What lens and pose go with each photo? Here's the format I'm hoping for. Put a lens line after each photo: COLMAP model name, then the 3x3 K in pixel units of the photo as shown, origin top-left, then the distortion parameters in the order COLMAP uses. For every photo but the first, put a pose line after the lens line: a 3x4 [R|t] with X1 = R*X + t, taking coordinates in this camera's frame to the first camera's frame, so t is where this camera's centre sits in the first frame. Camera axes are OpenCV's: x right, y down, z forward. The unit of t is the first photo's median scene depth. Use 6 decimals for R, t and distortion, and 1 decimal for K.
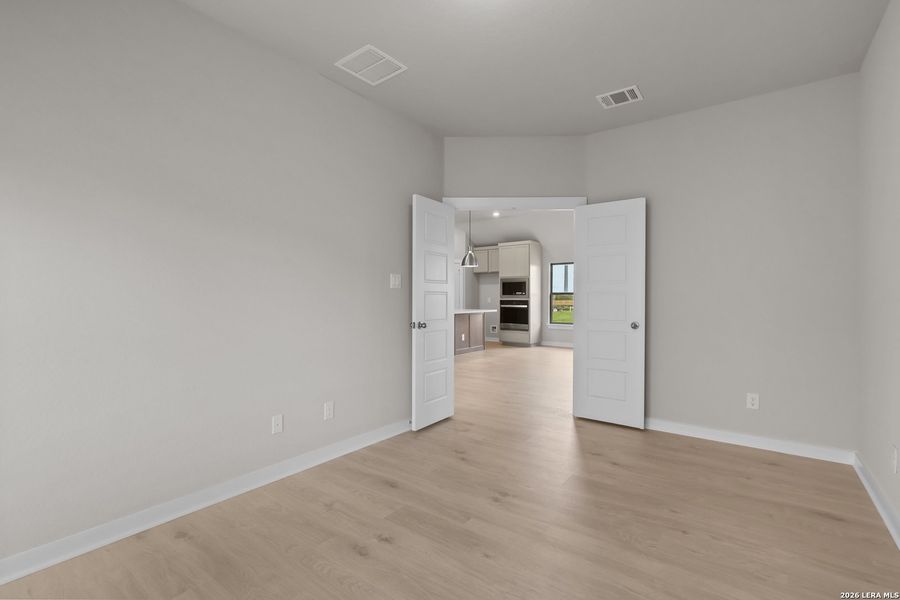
lens RADIAL K [[413.2, 0, 447.3], [0, 413.2, 300.9], [0, 0, 1]] dist [-0.001097, 0.000414]
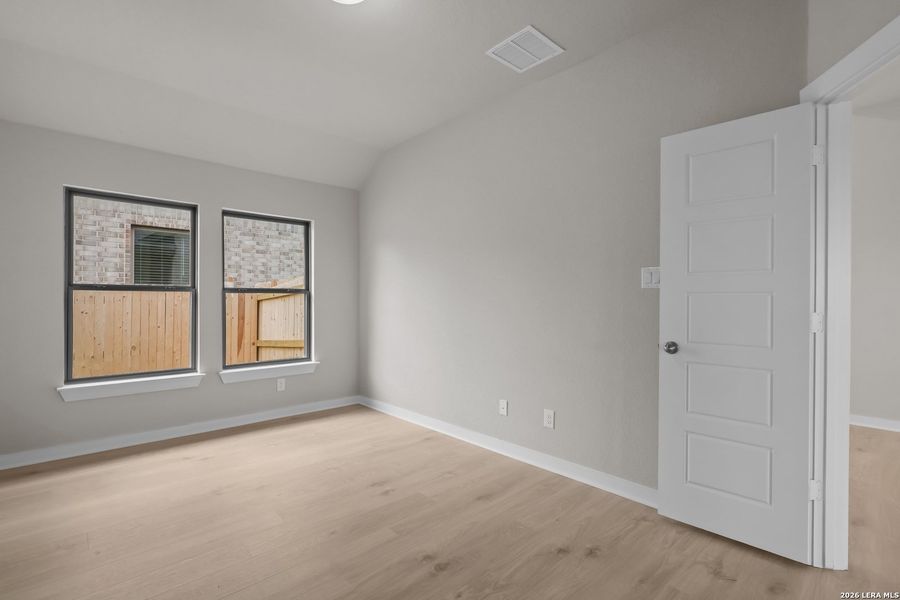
lens RADIAL K [[420.1, 0, 450.0], [0, 420.1, 302.6], [0, 0, 1]] dist [-0.000848, 0.000037]
pose [[-0.176985, -0.000075, -0.984213, 0.729687], [-0.017024, 0.999851, 0.002985, -0.004074], [0.984066, 0.017284, -0.176960, 0.955643]]
